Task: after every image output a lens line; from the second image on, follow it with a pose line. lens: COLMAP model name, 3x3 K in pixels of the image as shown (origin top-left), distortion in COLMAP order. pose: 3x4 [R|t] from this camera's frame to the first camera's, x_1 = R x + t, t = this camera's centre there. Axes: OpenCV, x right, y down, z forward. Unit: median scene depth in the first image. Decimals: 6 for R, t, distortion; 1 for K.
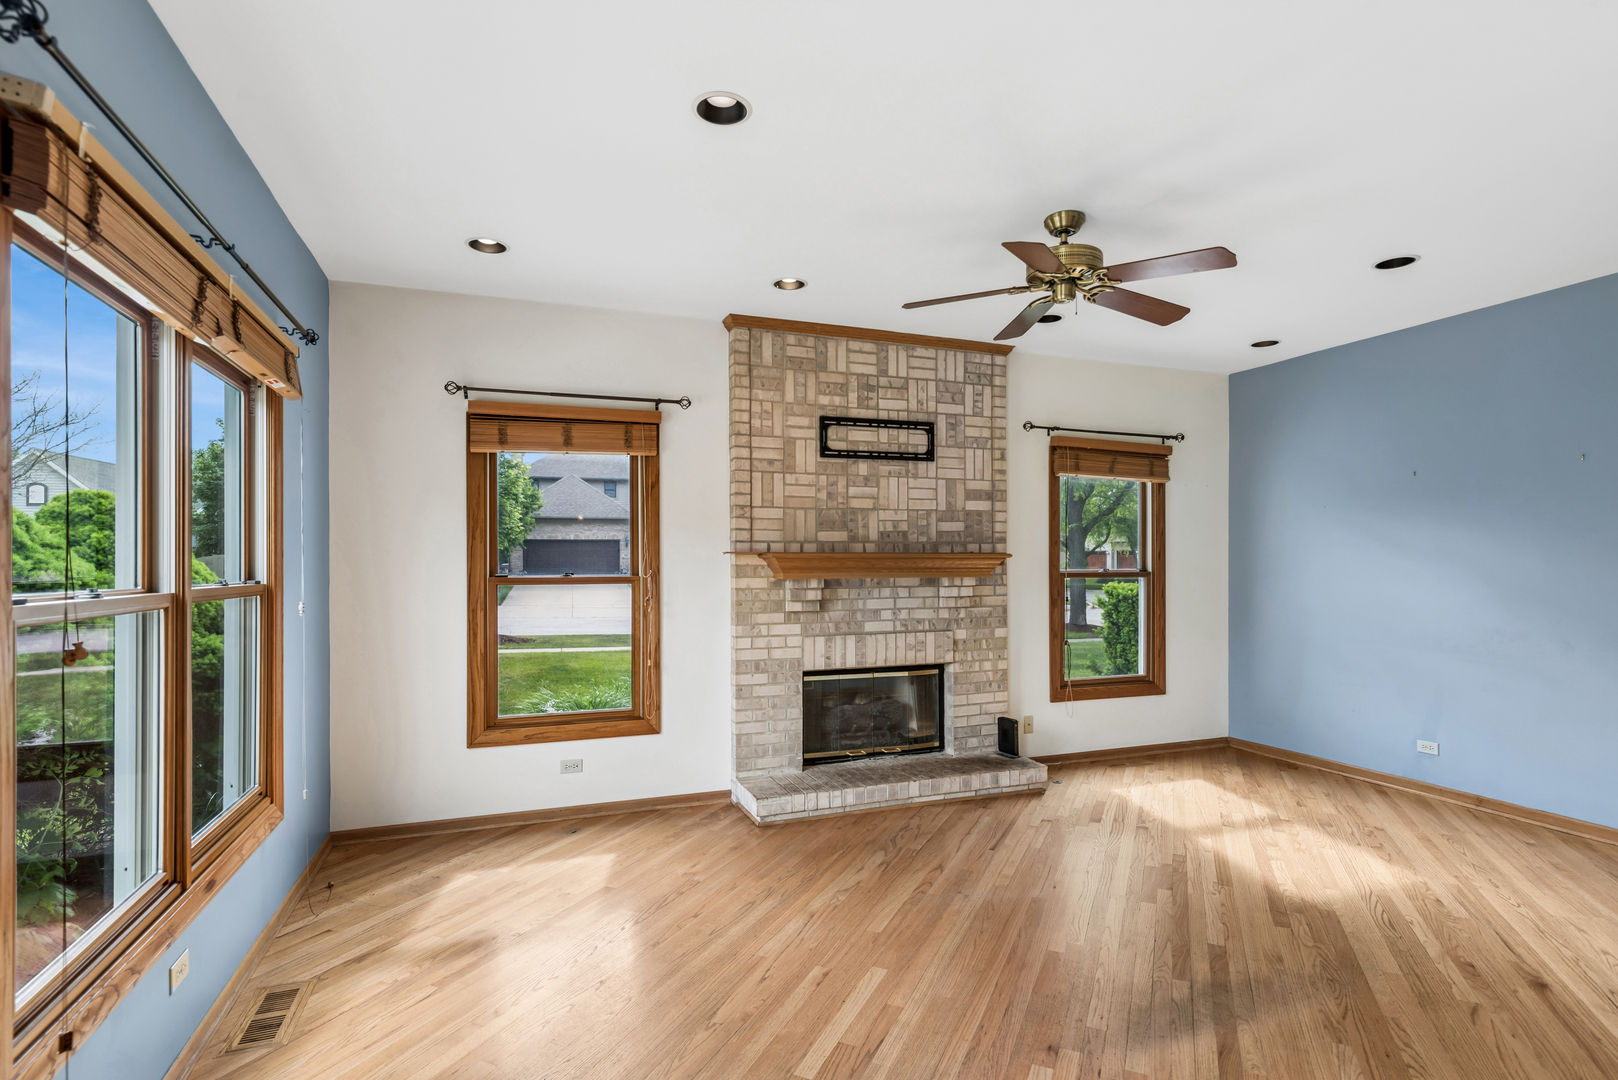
lens RADIAL K [[818.5, 0, 824.5], [0, 818.5, 566.5], [0, 0, 1]] dist [-0.000239, 0.000809]
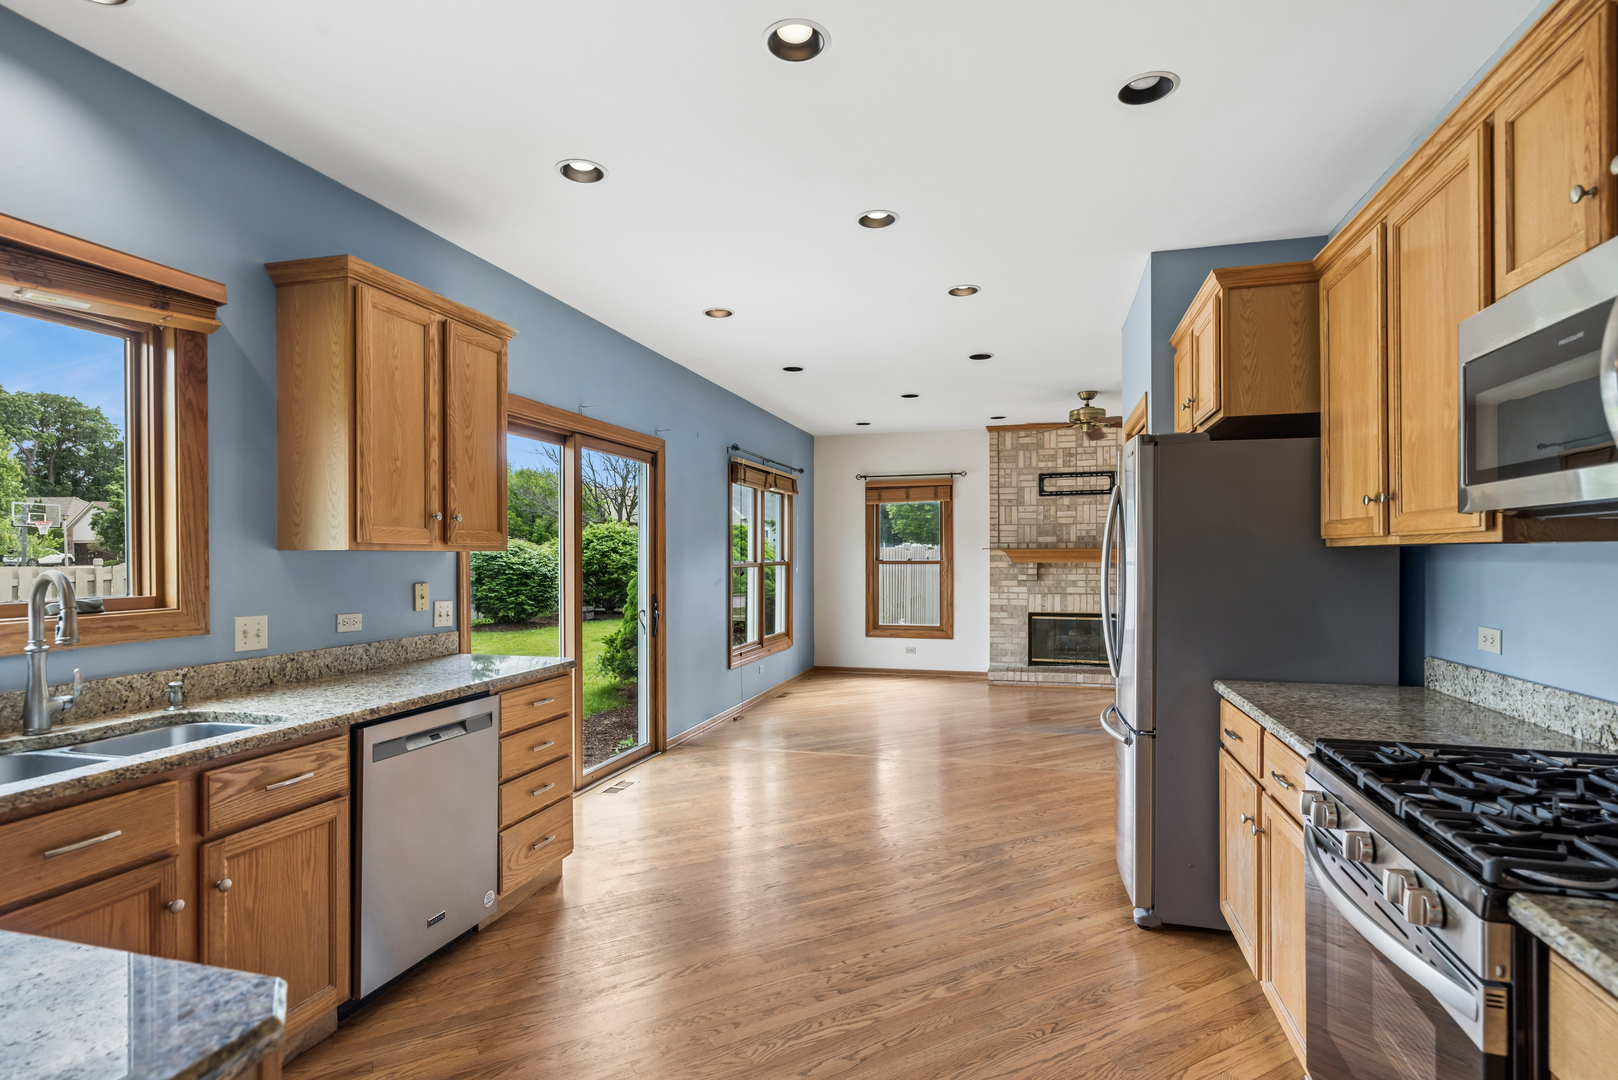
lens RADIAL K [[818.5, 0, 805.3], [0, 818.5, 562.6], [0, 0, 1]] dist [-0.000239, 0.000809]
pose [[0.804208, 0.007024, -0.594306, 0.658663], [-0.001785, 0.999954, 0.009402, -0.001527], [0.594345, -0.006500, 0.804184, -0.778608]]
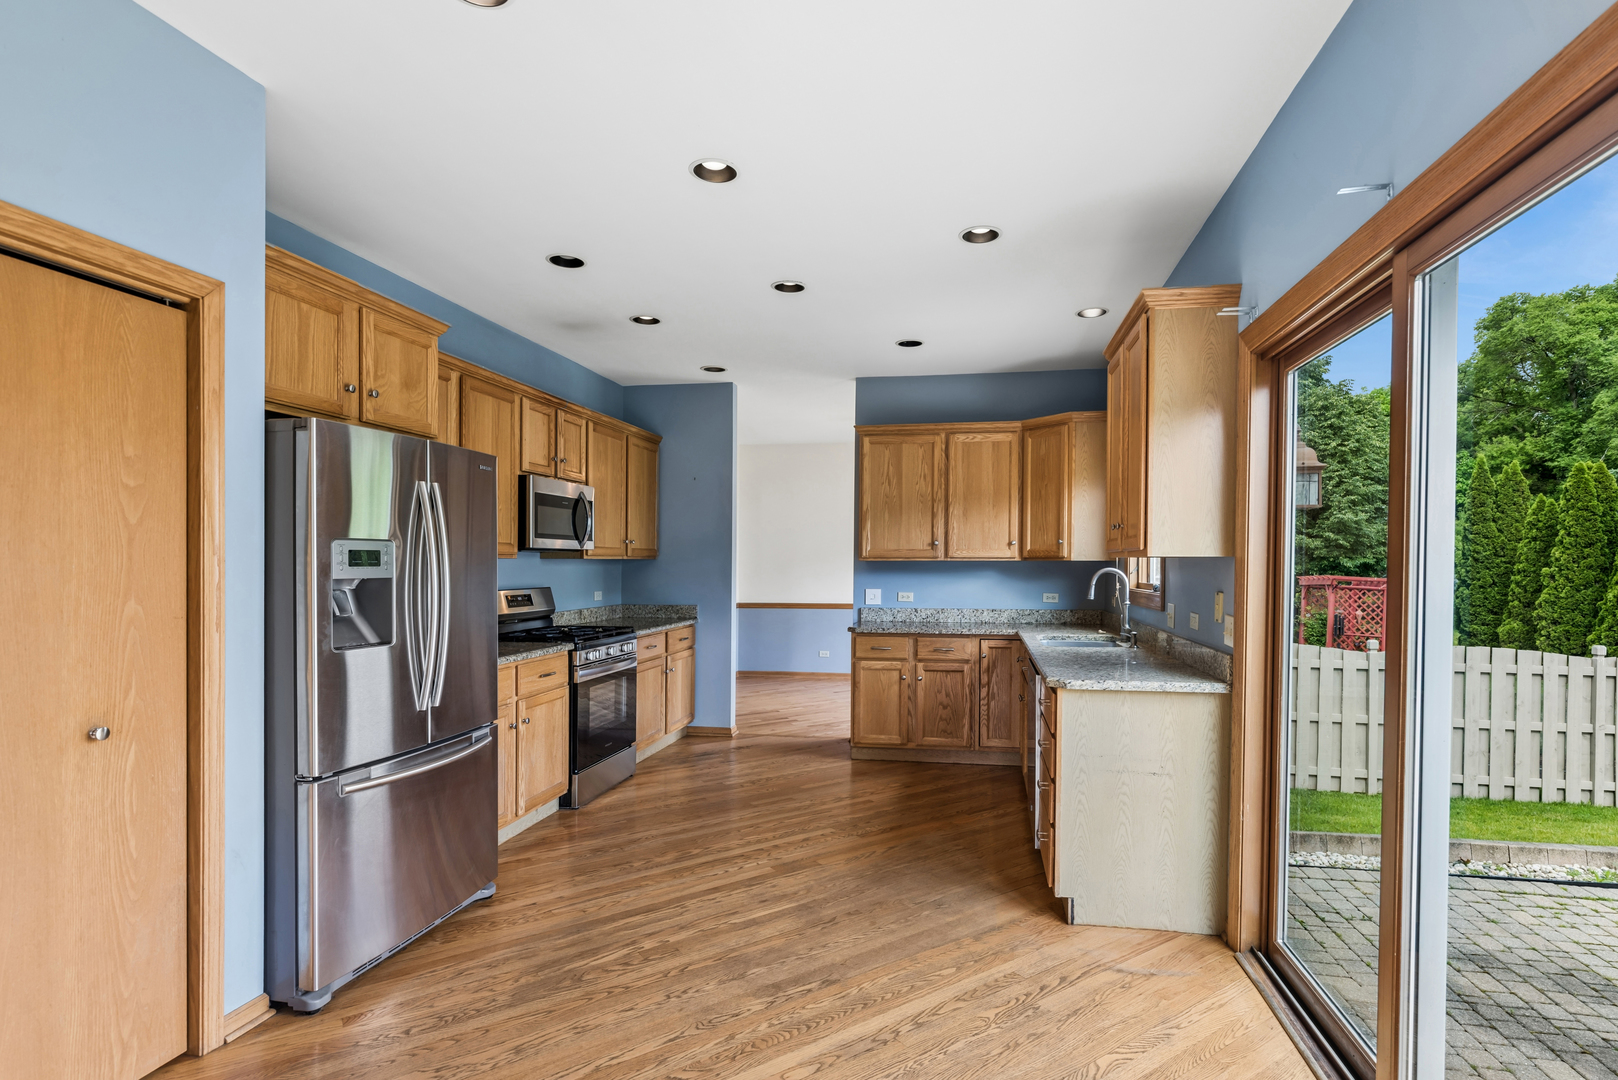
lens RADIAL K [[818.5, 0, 809.7], [0, 818.5, 554.0], [0, 0, 1]] dist [-0.000239, 0.000809]
pose [[-0.844122, 0.005990, 0.536118, -2.205371], [0.002454, 0.999970, -0.007309, -0.014739], [-0.536146, -0.004854, -0.844111, 3.300062]]
